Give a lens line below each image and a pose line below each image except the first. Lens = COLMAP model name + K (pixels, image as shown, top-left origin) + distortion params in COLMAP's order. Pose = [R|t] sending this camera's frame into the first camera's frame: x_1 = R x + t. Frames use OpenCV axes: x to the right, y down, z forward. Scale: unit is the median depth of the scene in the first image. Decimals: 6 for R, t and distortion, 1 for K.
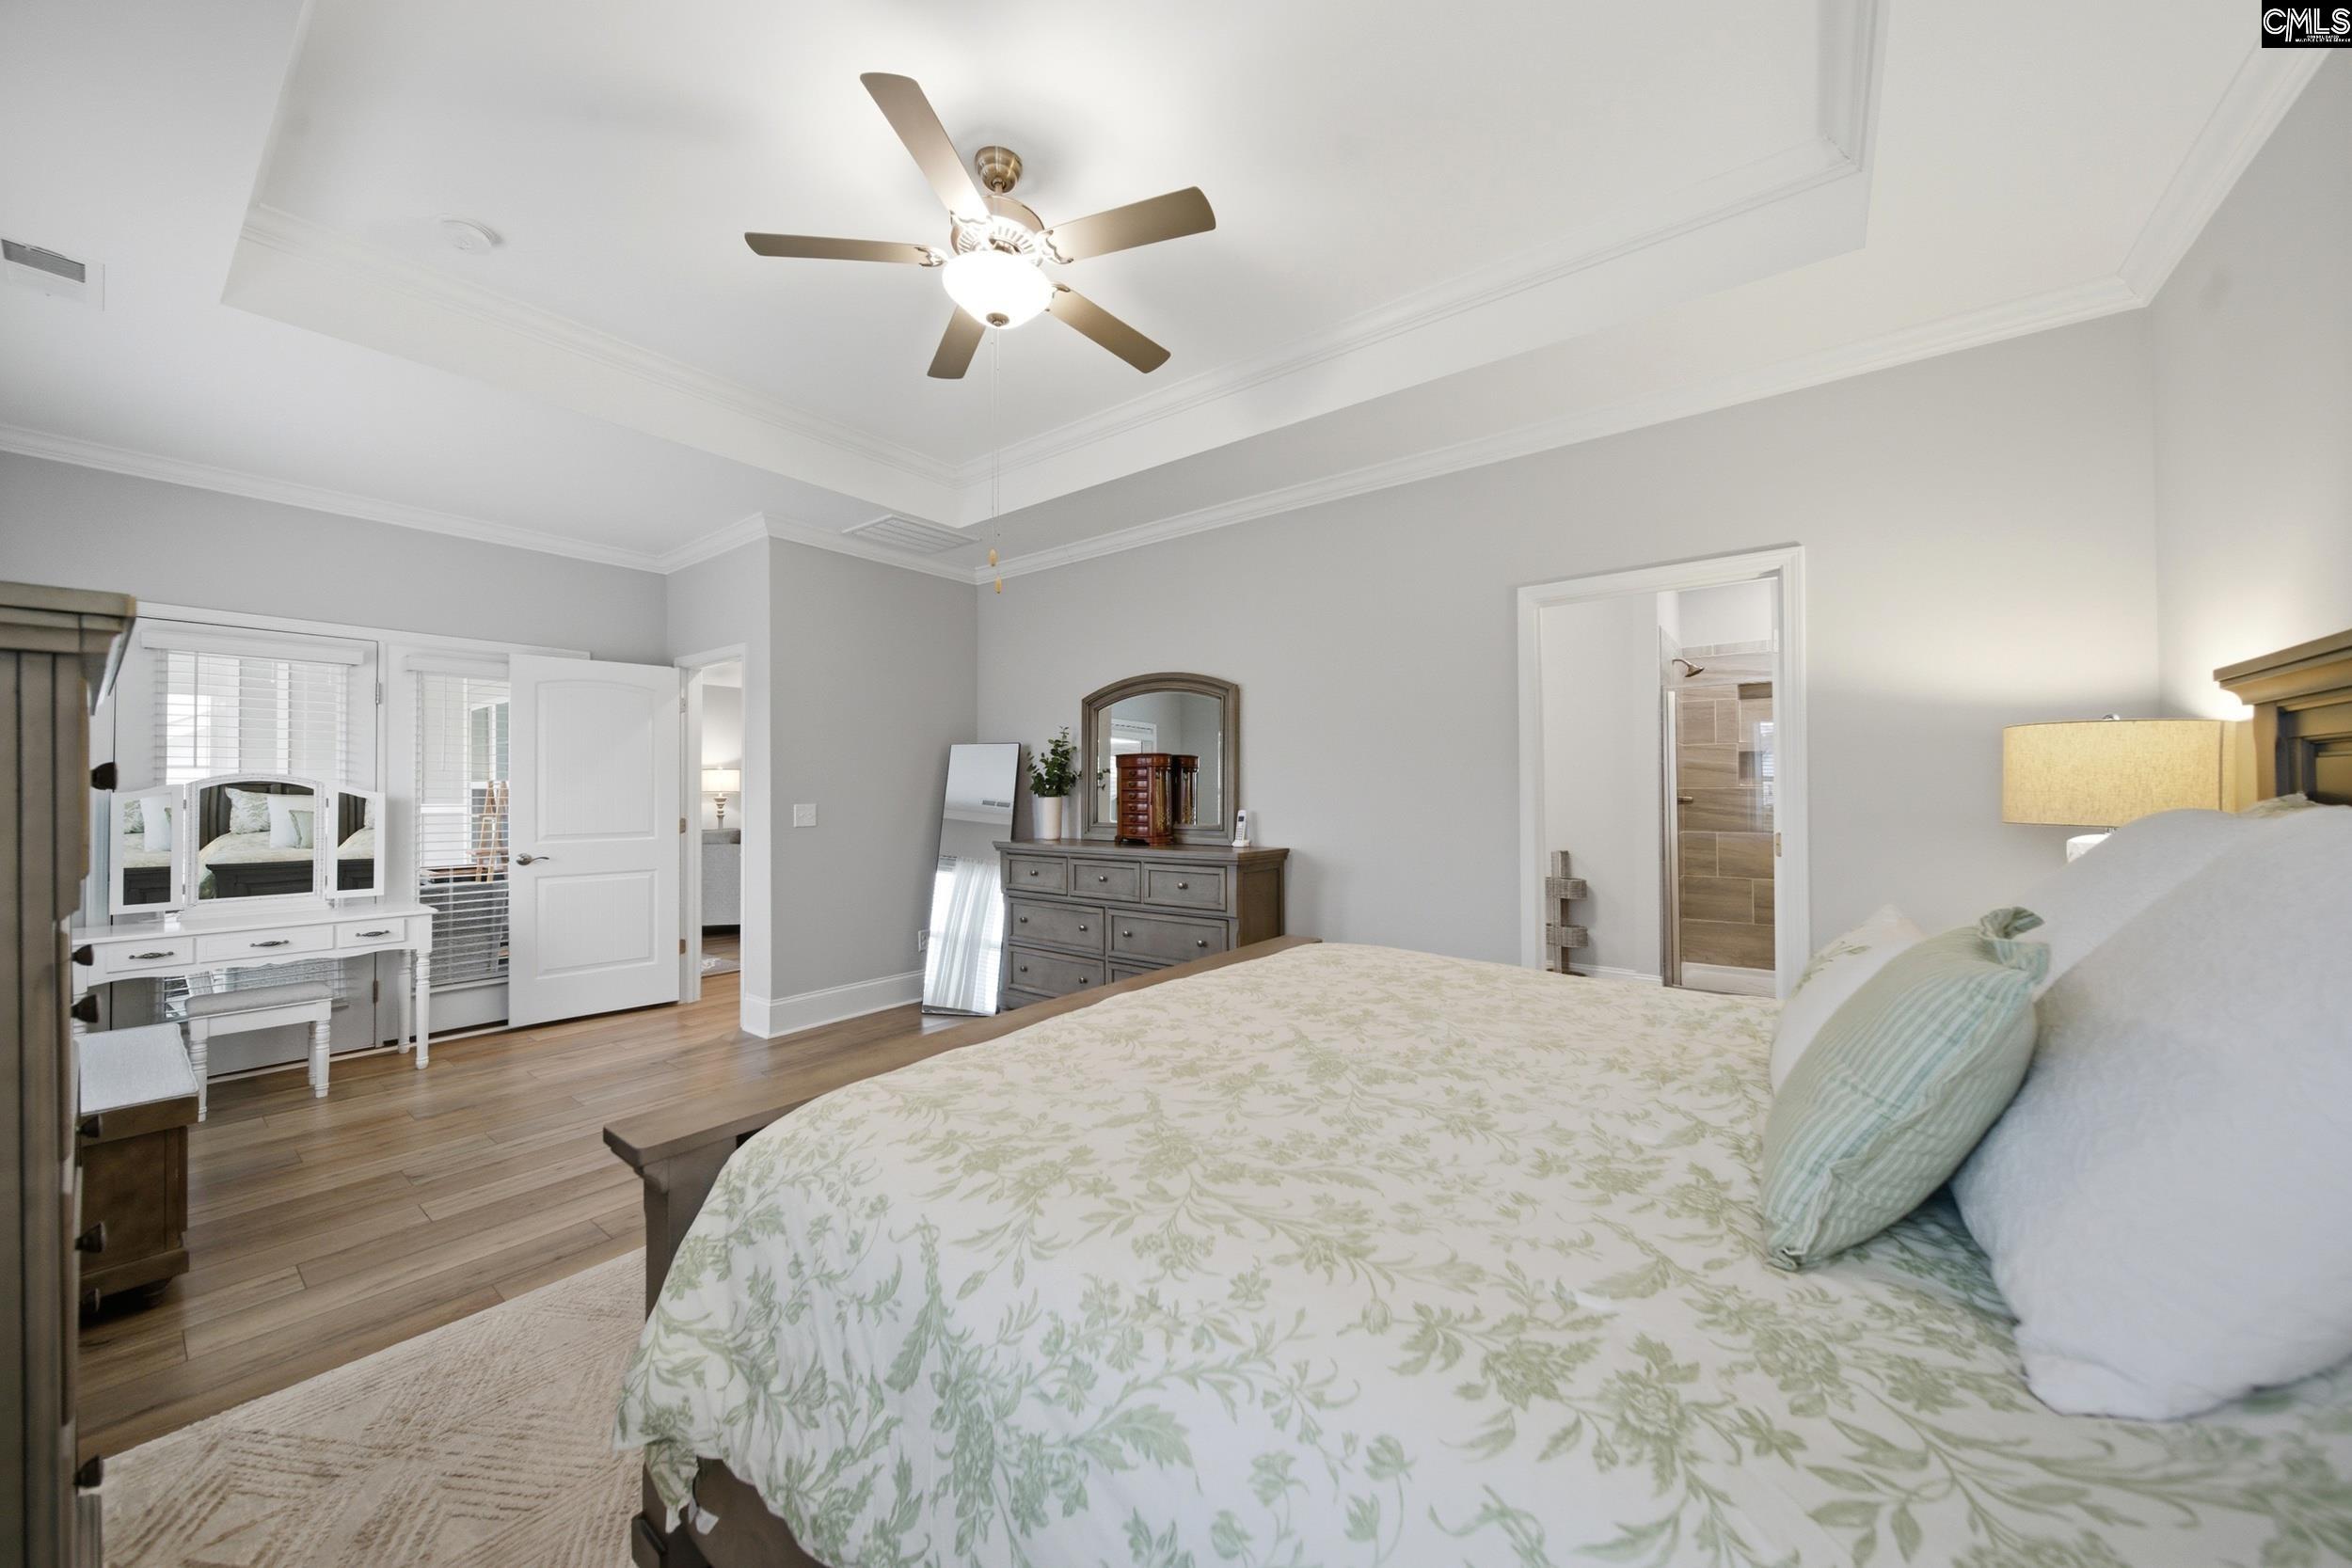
lens RADIAL K [[829.5, 0, 1184.1], [0, 829.5, 788.2], [0, 0, 1]] dist [-0.001741, -0.000337]
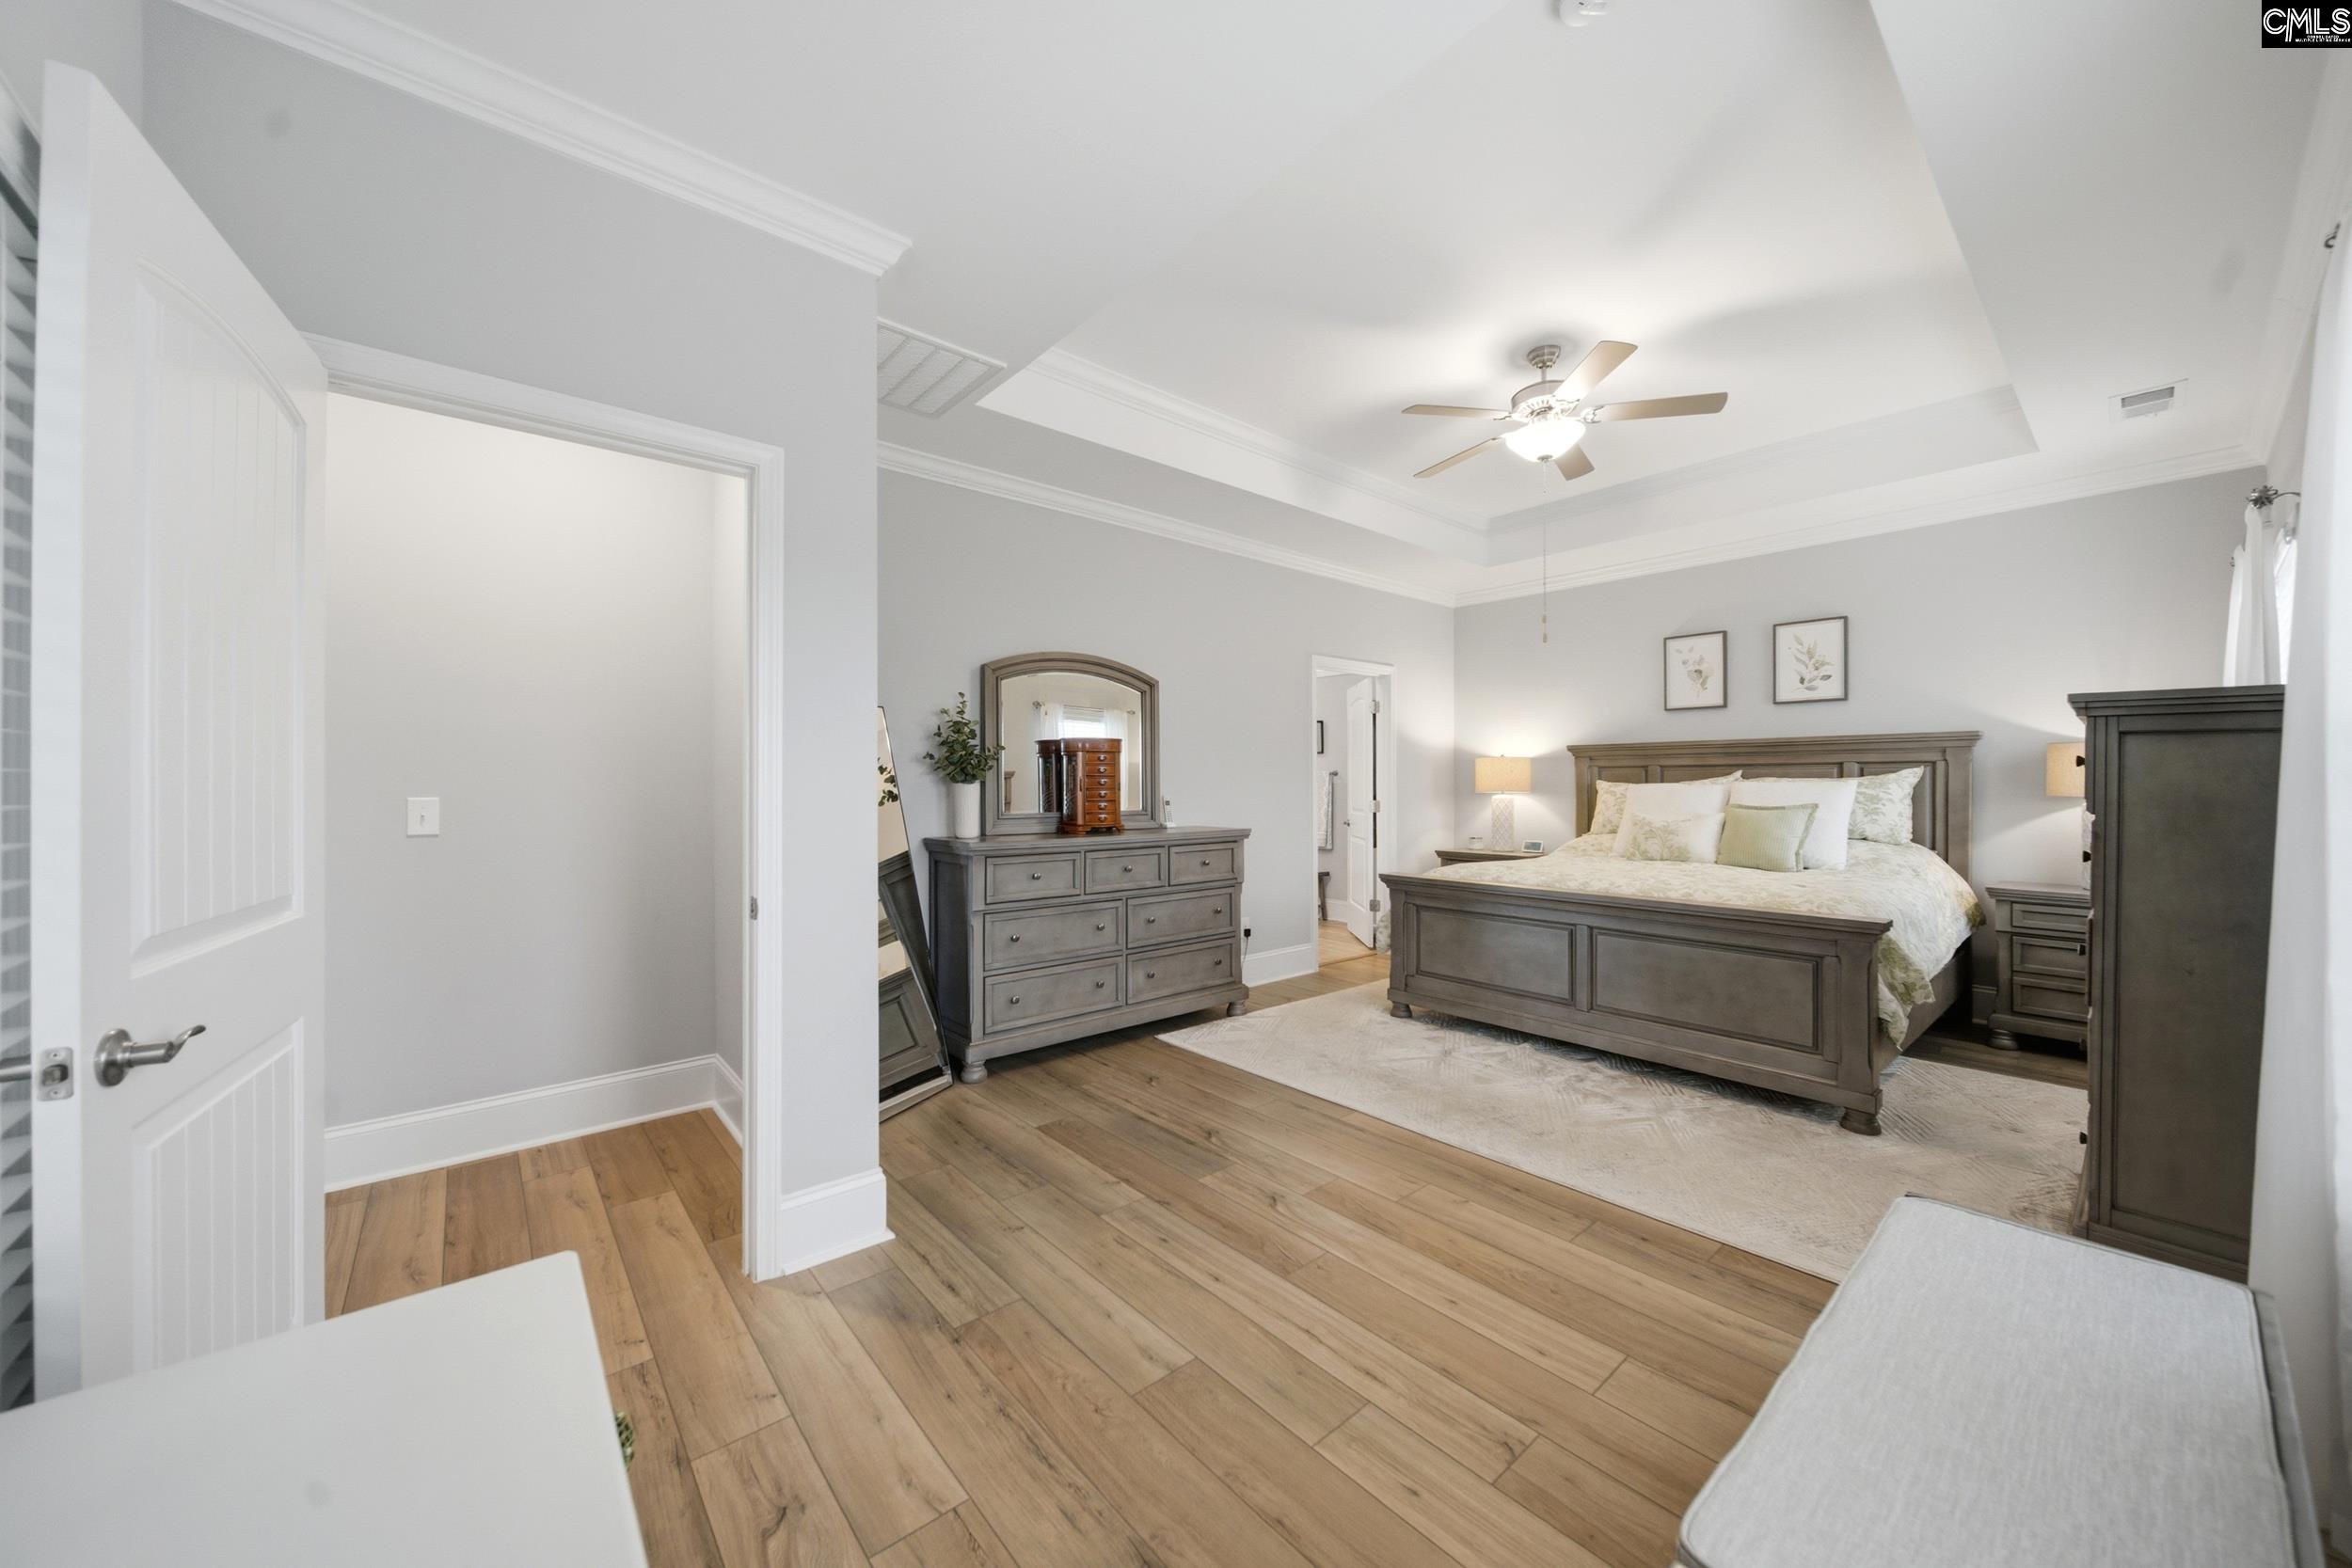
lens RADIAL K [[829.5, 0, 1184.1], [0, 829.5, 788.2], [0, 0, 1]] dist [-0.001741, -0.000337]
pose [[0.218658, 0.000093, 0.975802, -0.986668], [-0.006205, 0.999980, 0.001296, 0.014499], [-0.975782, -0.006338, 0.218654, 0.708363]]
